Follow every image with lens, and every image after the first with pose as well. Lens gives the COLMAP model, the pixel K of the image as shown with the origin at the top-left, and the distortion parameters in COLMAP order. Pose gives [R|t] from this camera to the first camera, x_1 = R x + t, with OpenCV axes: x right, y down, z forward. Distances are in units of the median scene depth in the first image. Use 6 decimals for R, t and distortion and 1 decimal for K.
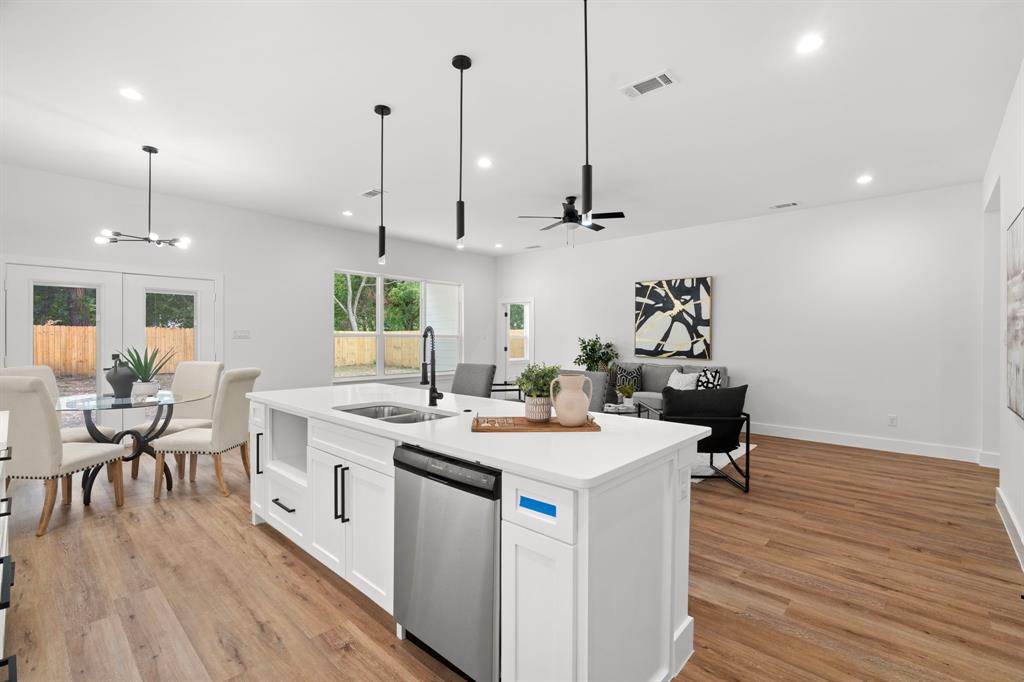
lens RADIAL K [[456.8, 0, 512.0], [0, 456.8, 341.0], [0, 0, 1]] dist [-0.000805, 0.000359]
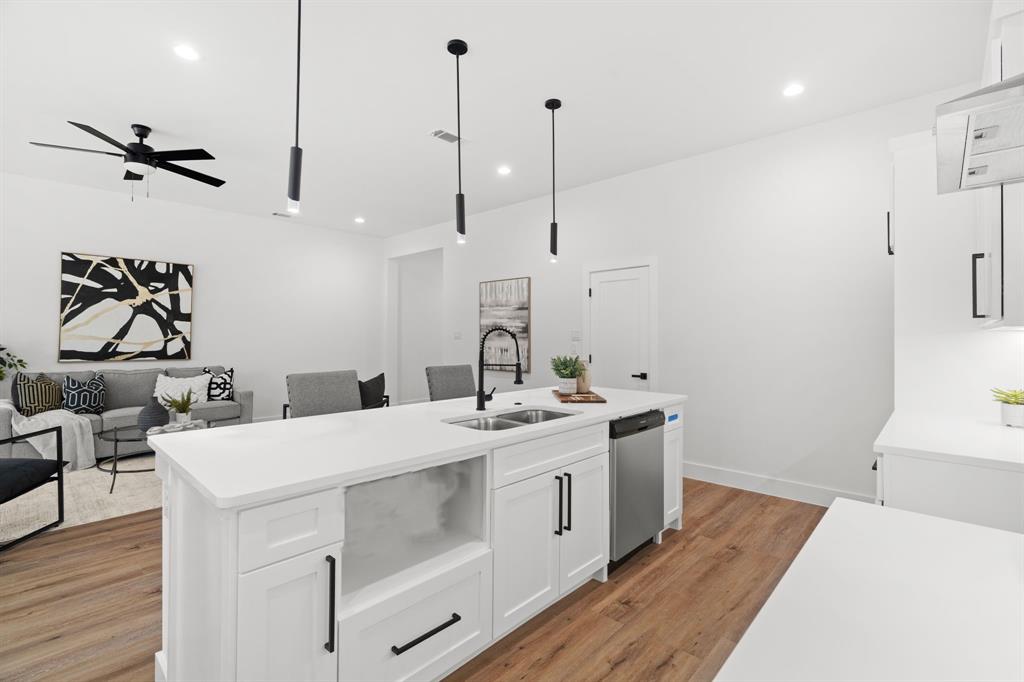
lens RADIAL K [[461.8, 0, 518.8], [0, 461.8, 328.4], [0, 0, 1]] dist [-0.002148, -0.000004]
pose [[0.008400, 0.010230, 0.999912, -0.435066], [0.004588, 0.999937, -0.010269, -0.006641], [-0.999954, 0.004673, 0.008353, 0.352765]]
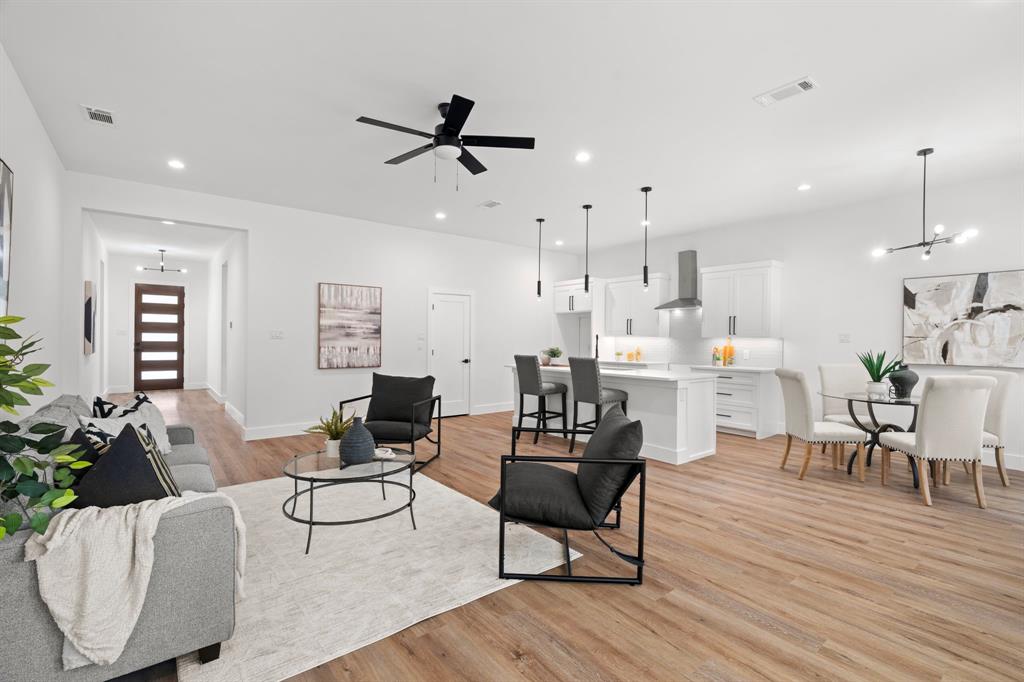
lens RADIAL K [[456.8, 0, 512.0], [0, 456.8, 341.0], [0, 0, 1]] dist [-0.000805, 0.000359]
pose [[-0.987688, -0.015348, 0.155681, -0.042987], [-0.013437, 0.999821, 0.013321, -0.008608], [-0.155857, 0.011065, -0.987718, 1.269543]]
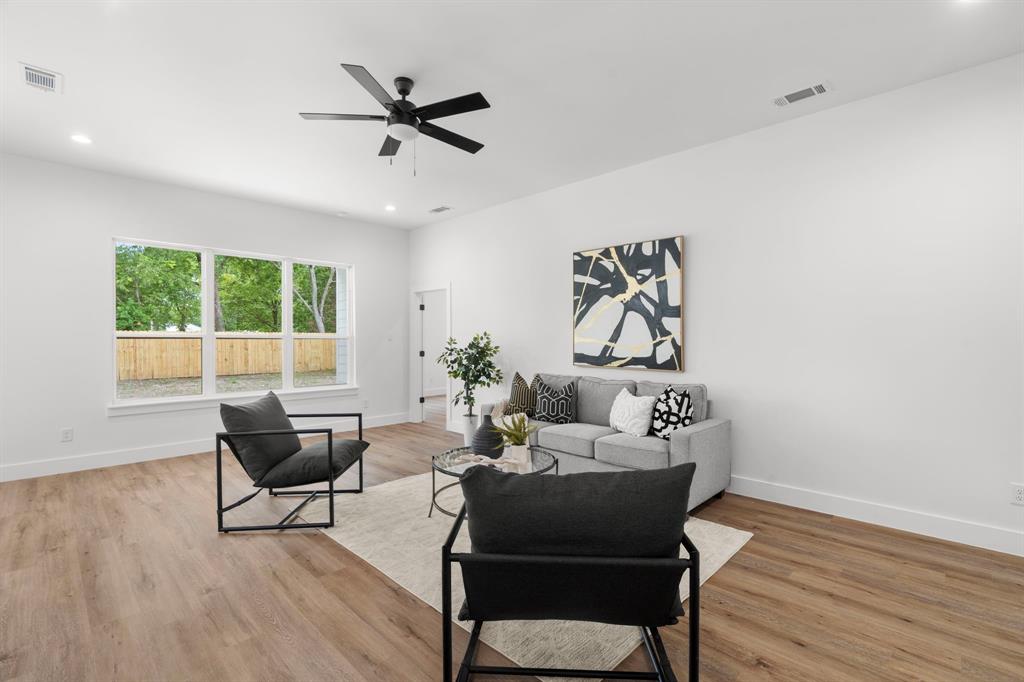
lens RADIAL K [[461.7, 0, 512.0], [0, 461.7, 341.0], [0, 0, 1]] dist [-0.003139, -0.000442]
pose [[0.999468, -0.006708, -0.031915, 0.220249], [0.006604, 0.999972, -0.003378, 0.000284], [0.031937, 0.003166, 0.999485, 0.363802]]
